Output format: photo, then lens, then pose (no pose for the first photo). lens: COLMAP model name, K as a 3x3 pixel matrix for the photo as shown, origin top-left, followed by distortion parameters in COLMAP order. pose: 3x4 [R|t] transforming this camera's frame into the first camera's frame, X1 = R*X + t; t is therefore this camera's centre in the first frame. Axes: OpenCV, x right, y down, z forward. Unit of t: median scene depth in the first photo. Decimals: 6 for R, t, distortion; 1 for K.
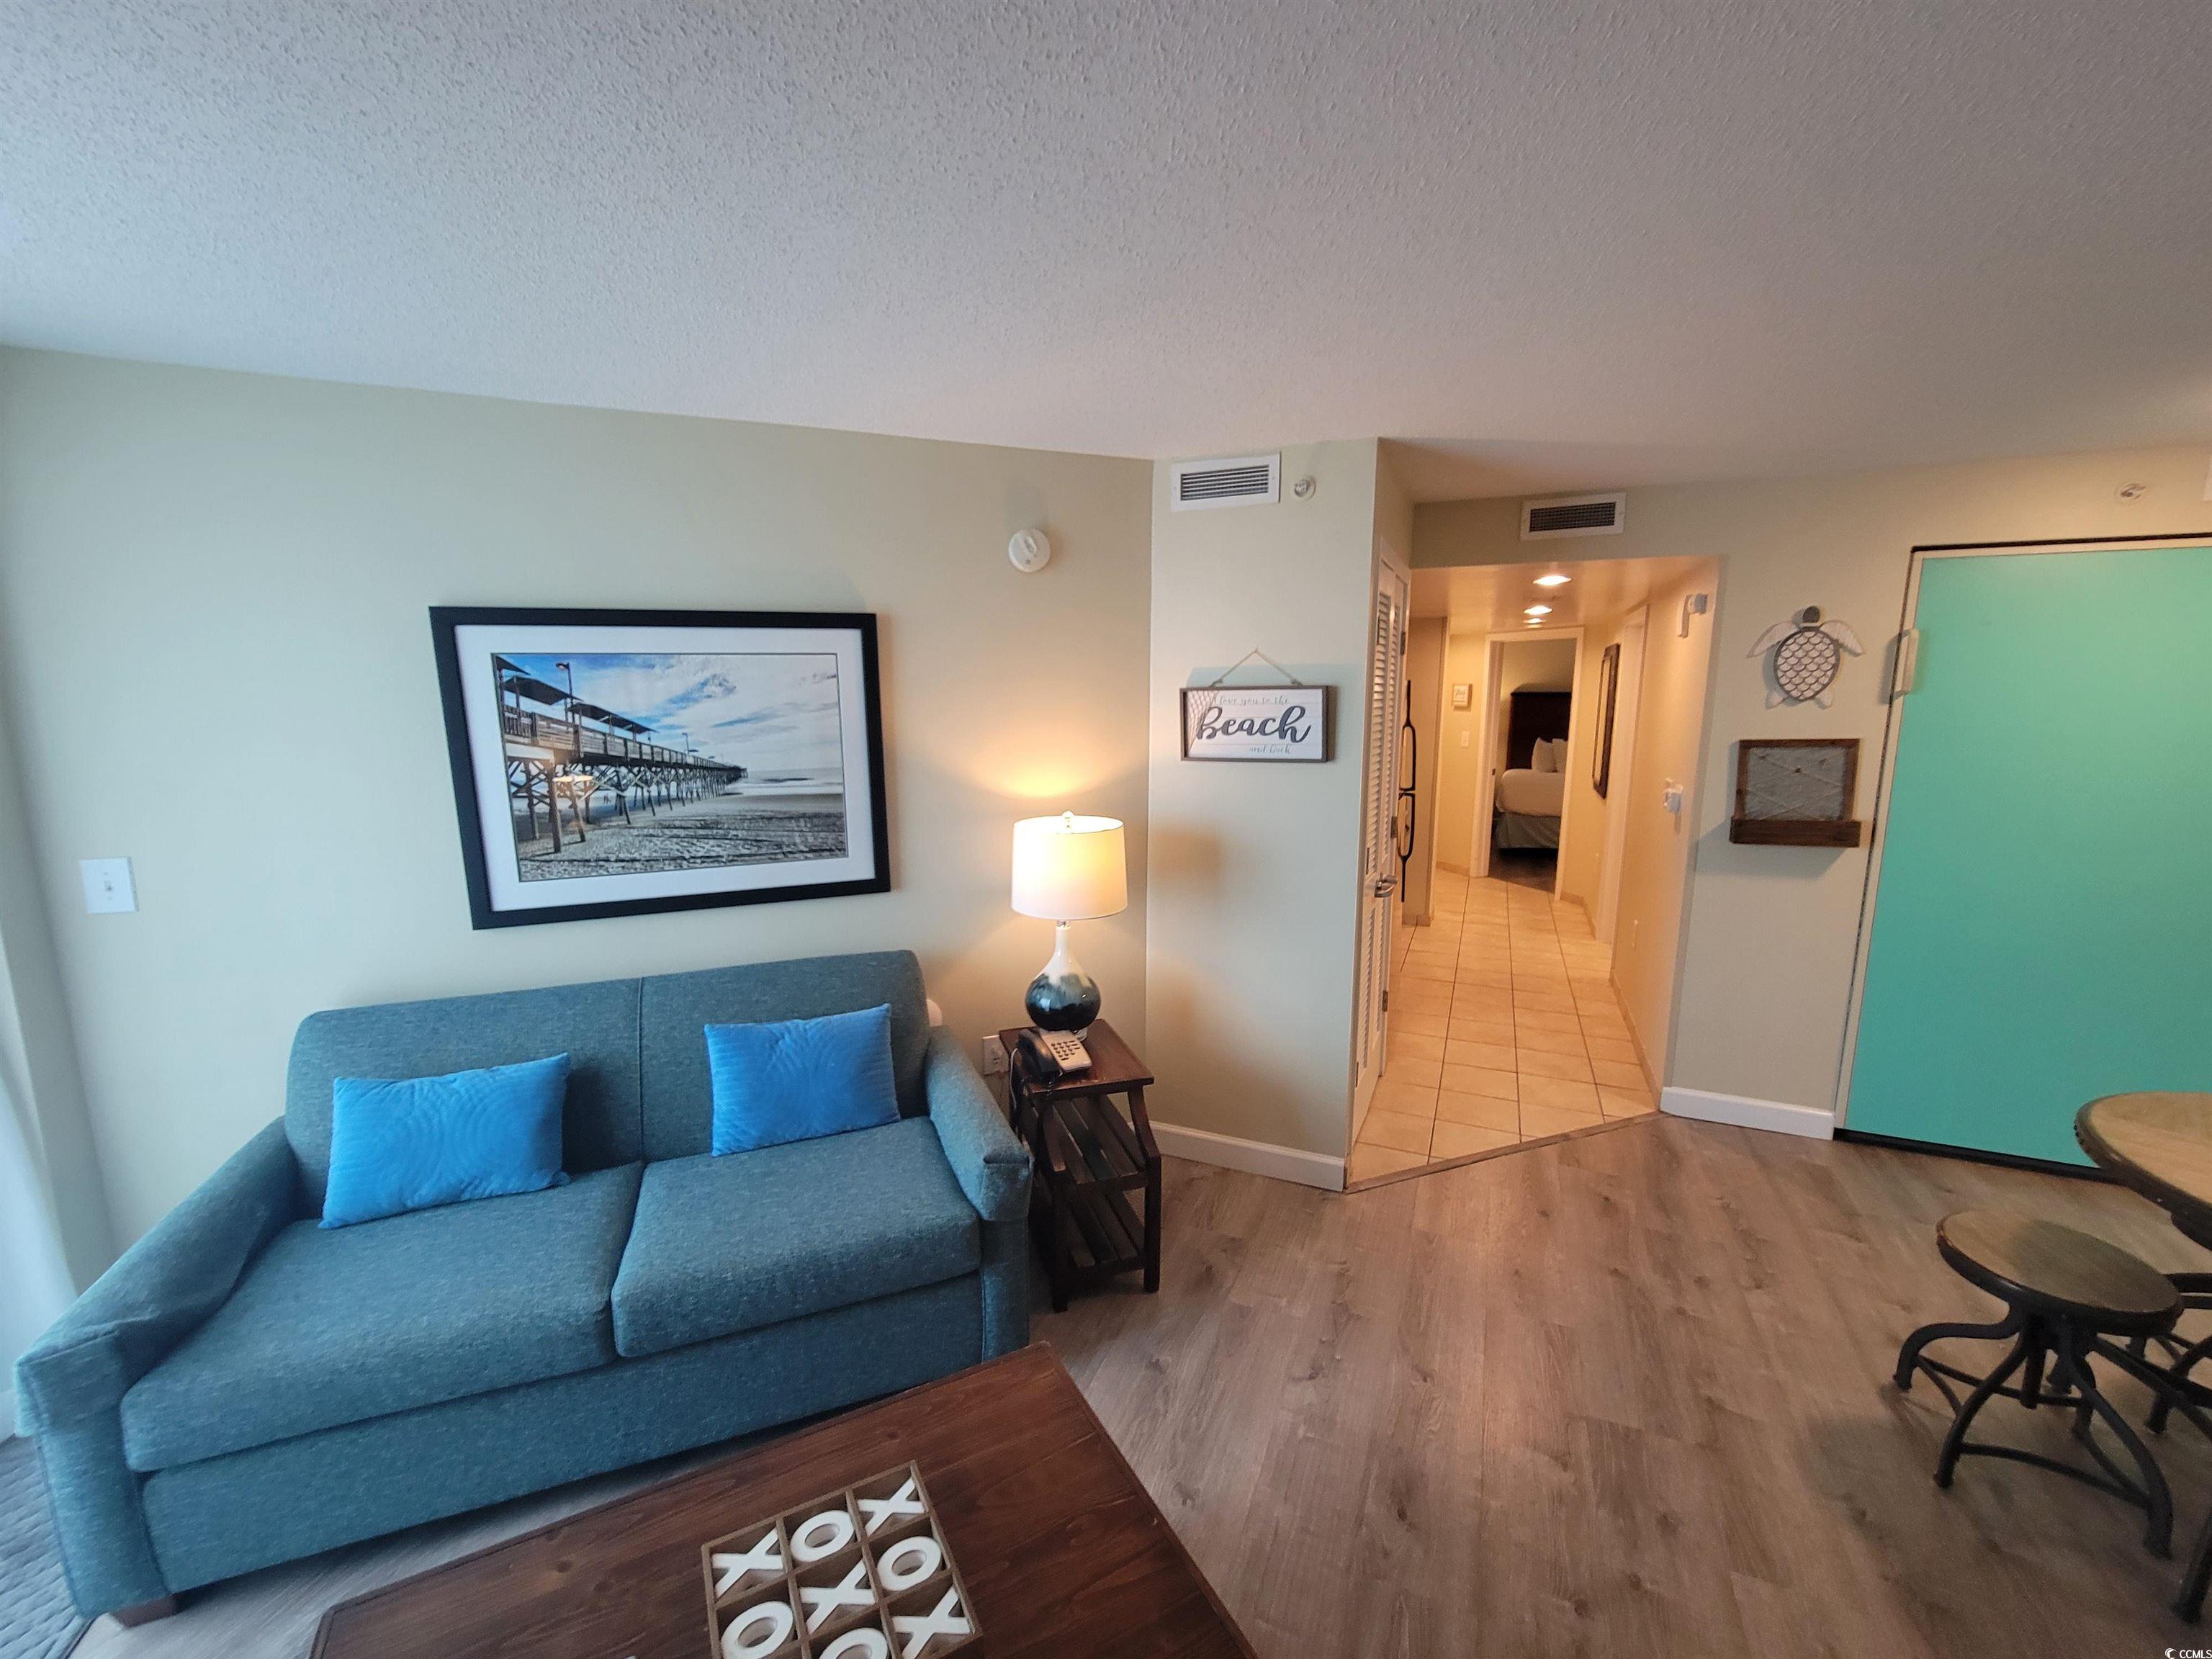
lens RADIAL K [[908.7, 0, 1104.7], [0, 908.7, 840.2], [0, 0, 1]] dist [-0.004265, 0.001475]
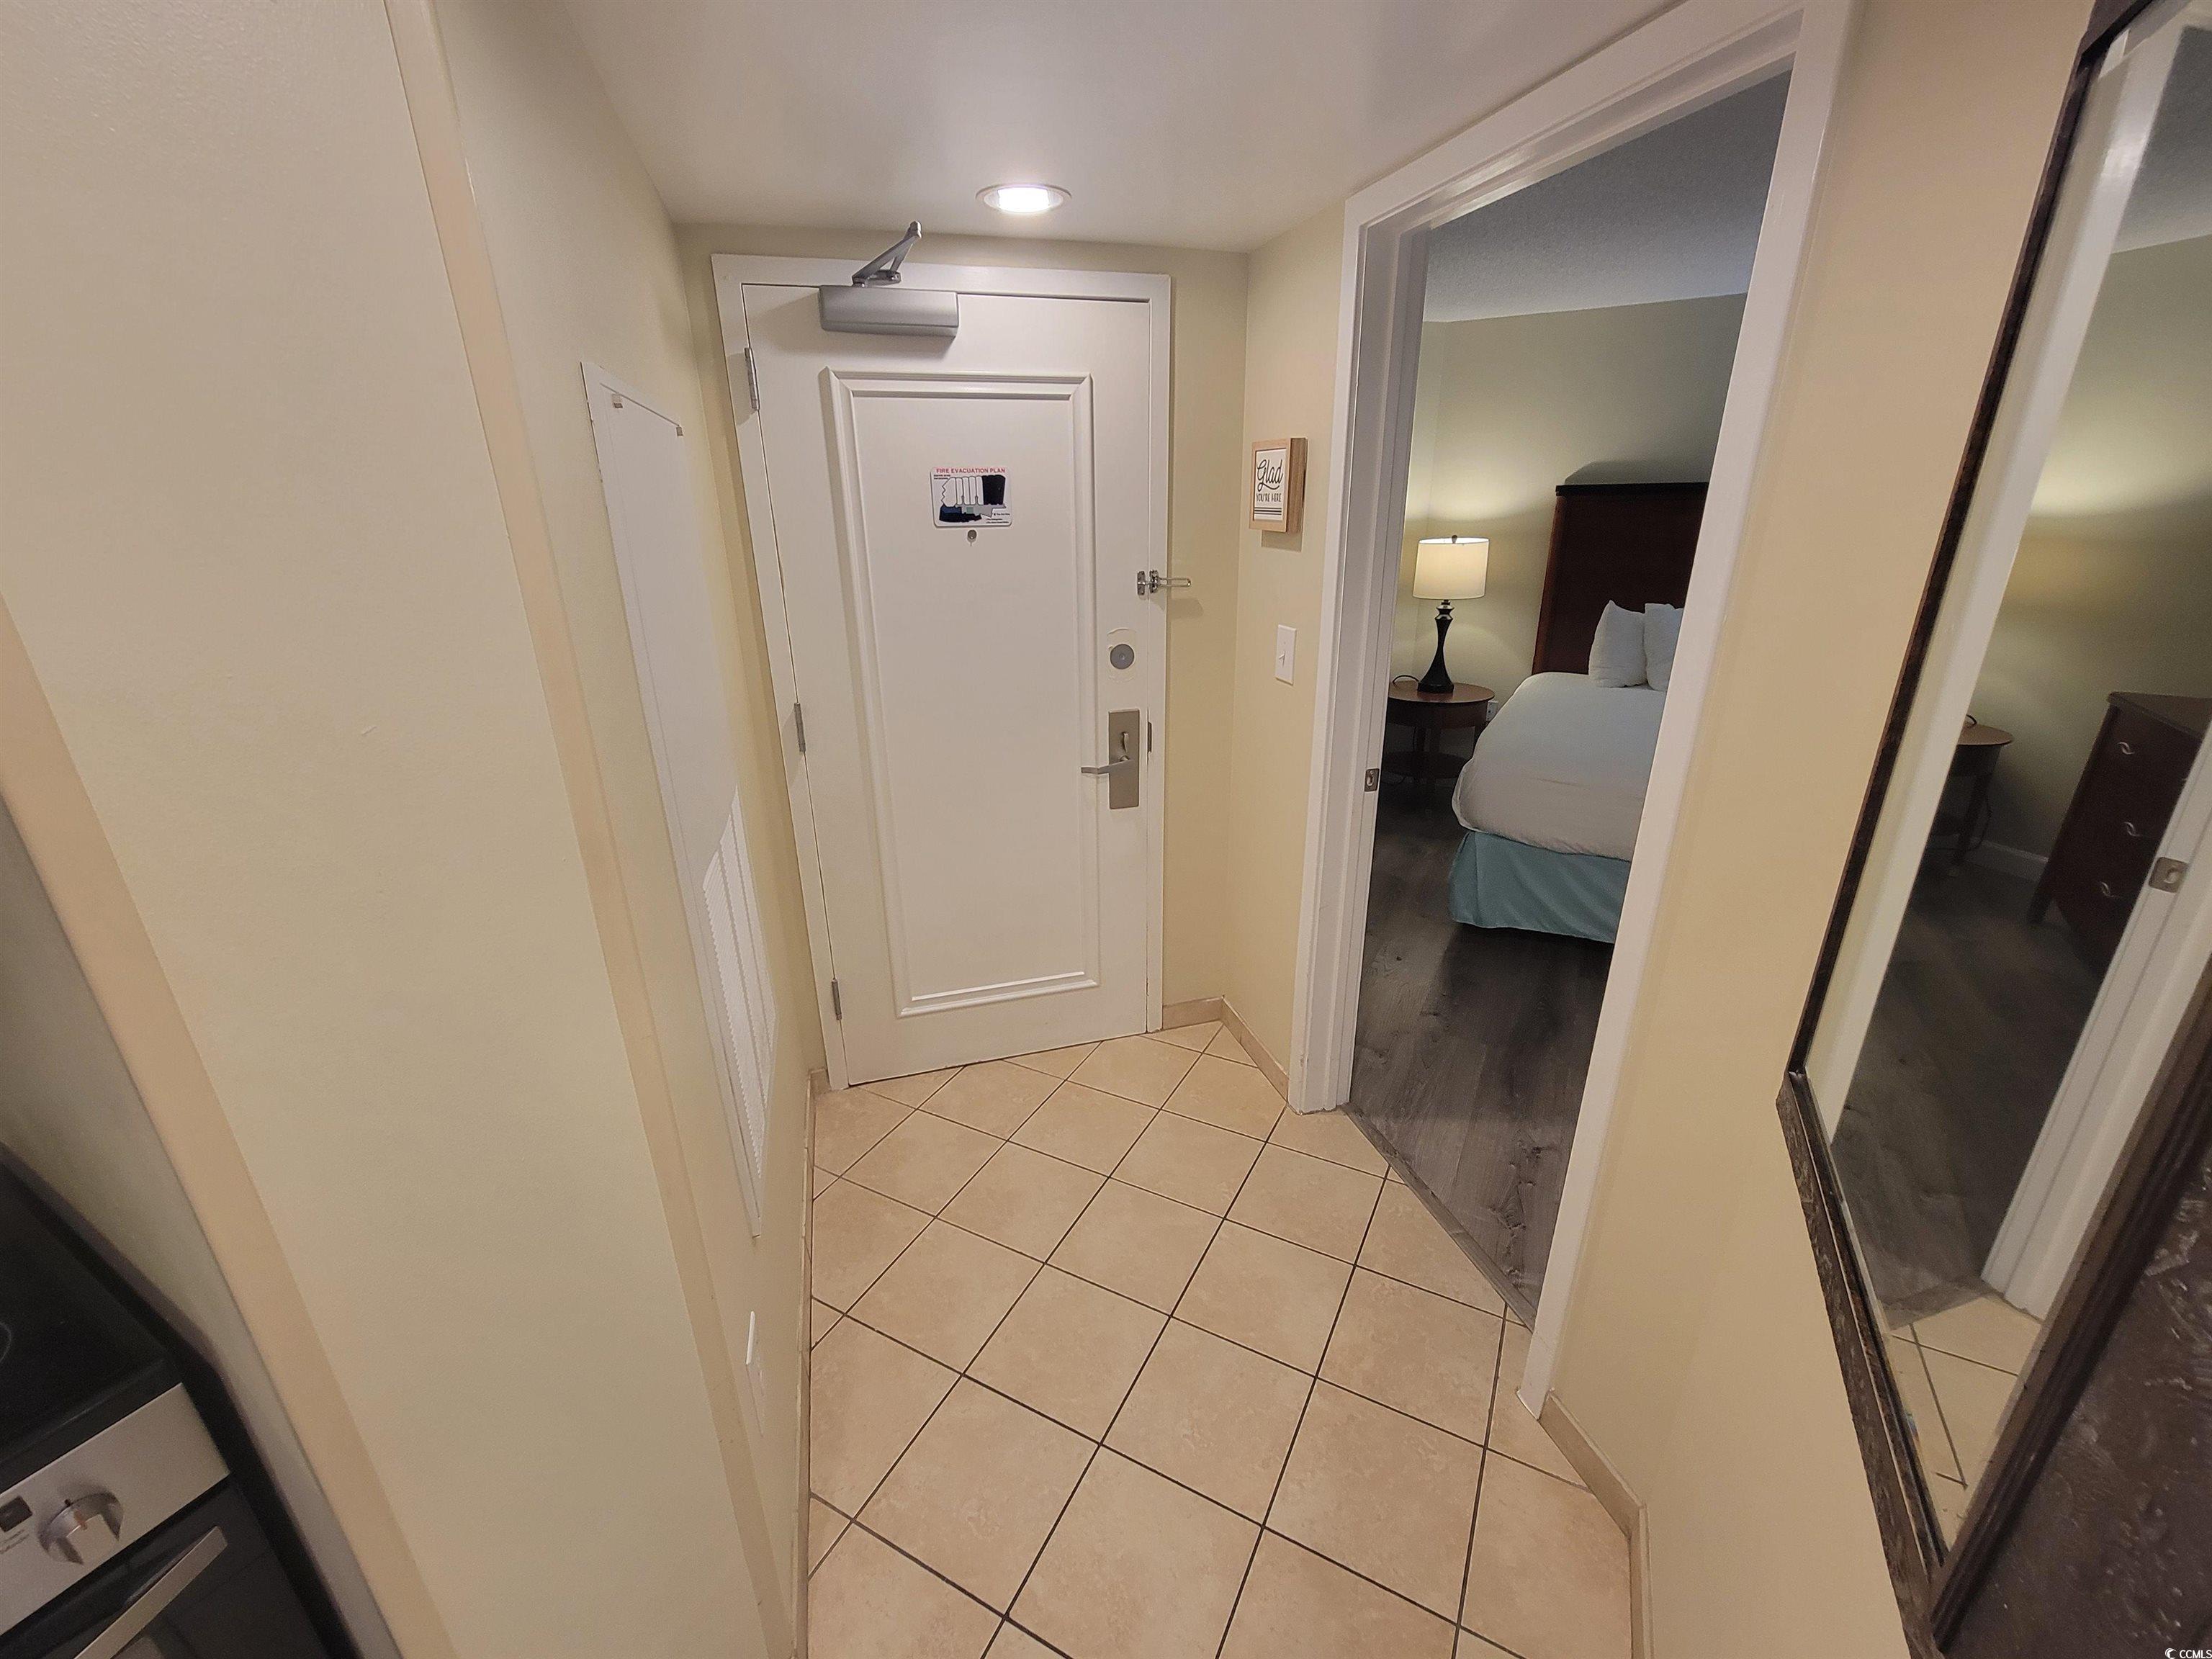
lens RADIAL K [[908.7, 0, 1115.8], [0, 908.7, 837.3], [0, 0, 1]] dist [-0.004265, 0.001475]
pose [[0.996762, 0.017229, -0.078540, 1.011316], [-0.001901, 0.981551, 0.191192, -0.299766], [0.080385, -0.190423, 0.978405, 1.960849]]
